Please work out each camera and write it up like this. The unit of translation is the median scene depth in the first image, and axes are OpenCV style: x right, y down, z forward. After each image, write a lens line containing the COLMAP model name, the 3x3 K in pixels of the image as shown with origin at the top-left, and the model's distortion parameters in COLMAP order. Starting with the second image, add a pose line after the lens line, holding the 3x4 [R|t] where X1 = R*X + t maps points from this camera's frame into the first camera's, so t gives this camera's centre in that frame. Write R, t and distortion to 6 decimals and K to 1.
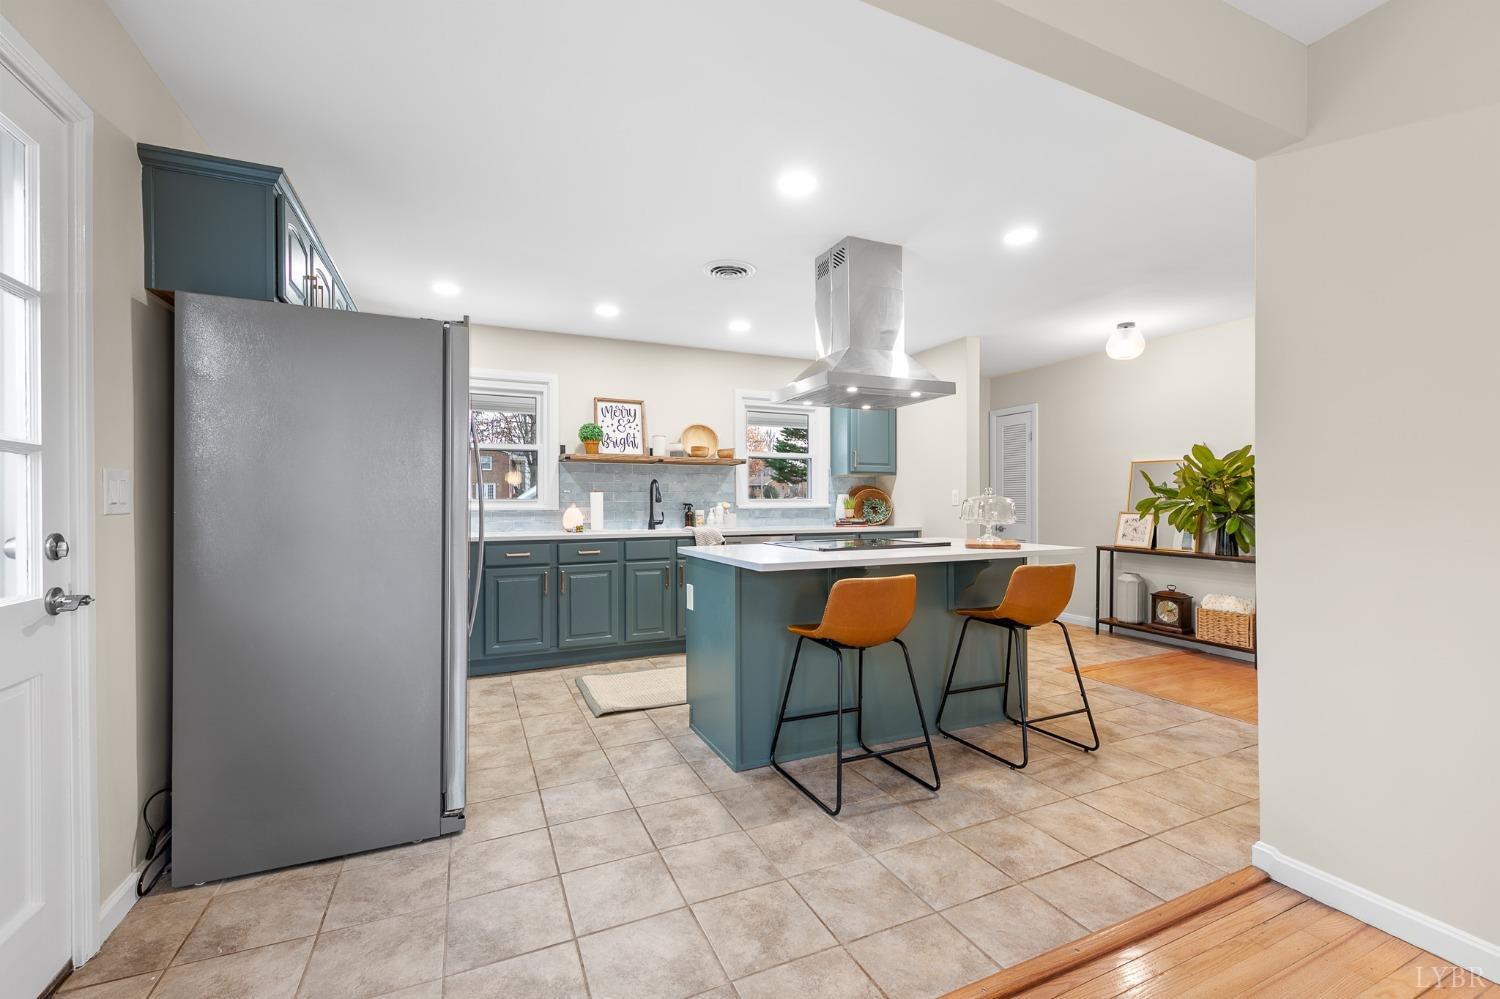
lens RADIAL K [[623.0, 0, 751.6], [0, 623.0, 504.7], [0, 0, 1]] dist [-0.000993, -0.000229]
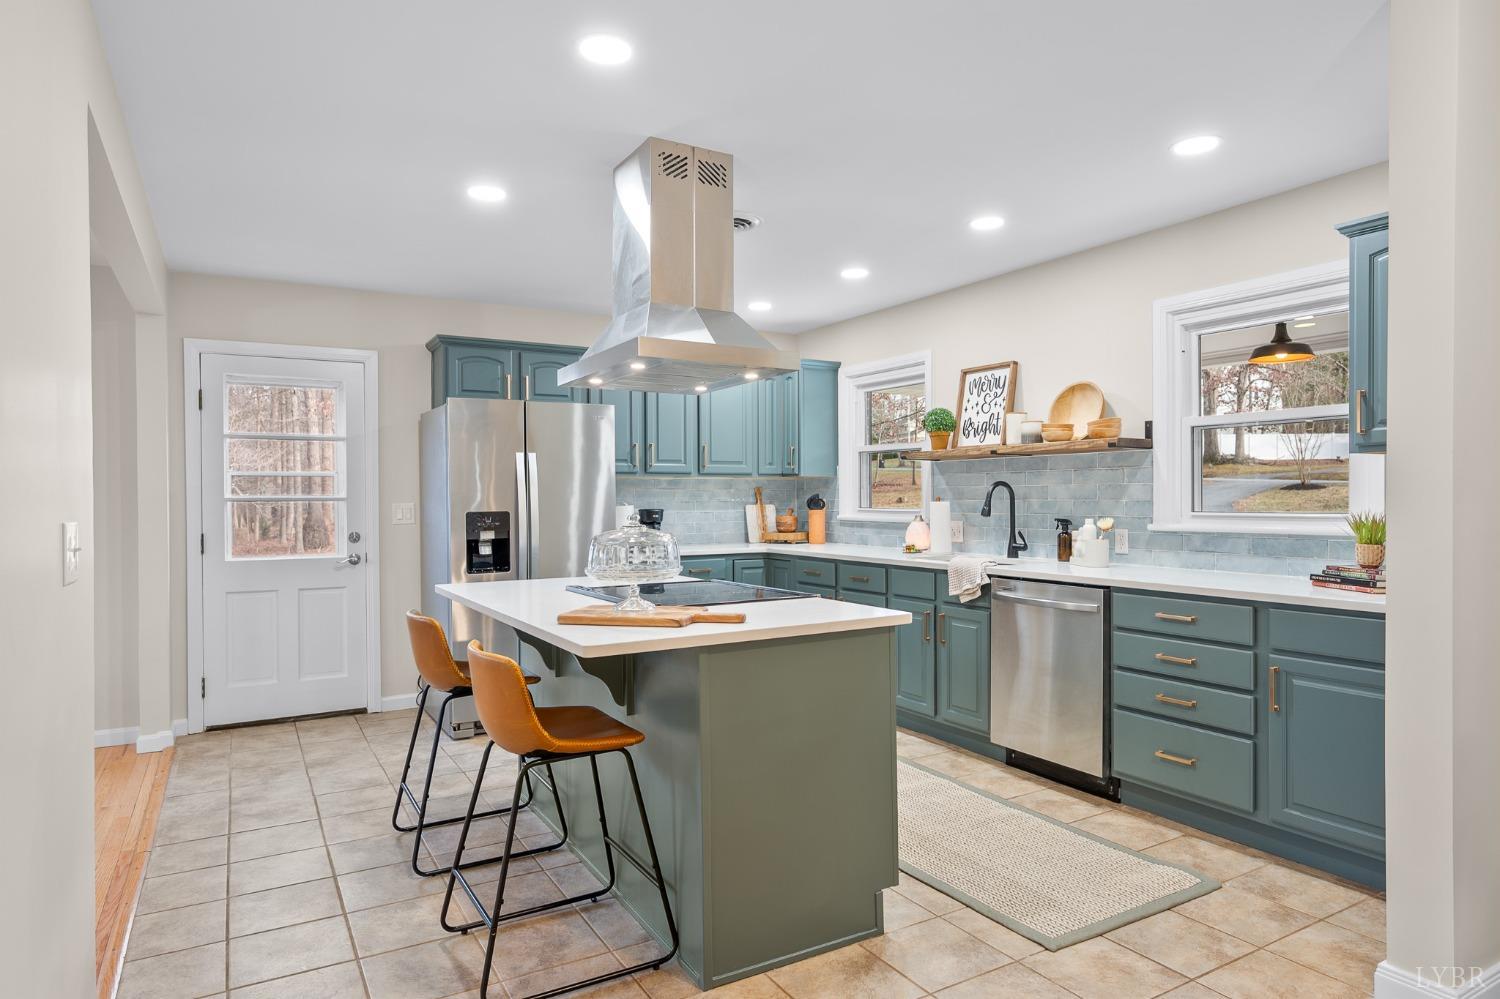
lens RADIAL K [[893.7, 0, 750.0], [0, 893.7, 499.5], [0, 0, 1]] dist [0.001099, 0.000169]
pose [[0.097143, 0.005726, -0.995254, 1.086345], [0.005185, 0.999967, 0.006259, -0.041283], [0.995257, -0.005768, 0.097111, 0.931827]]
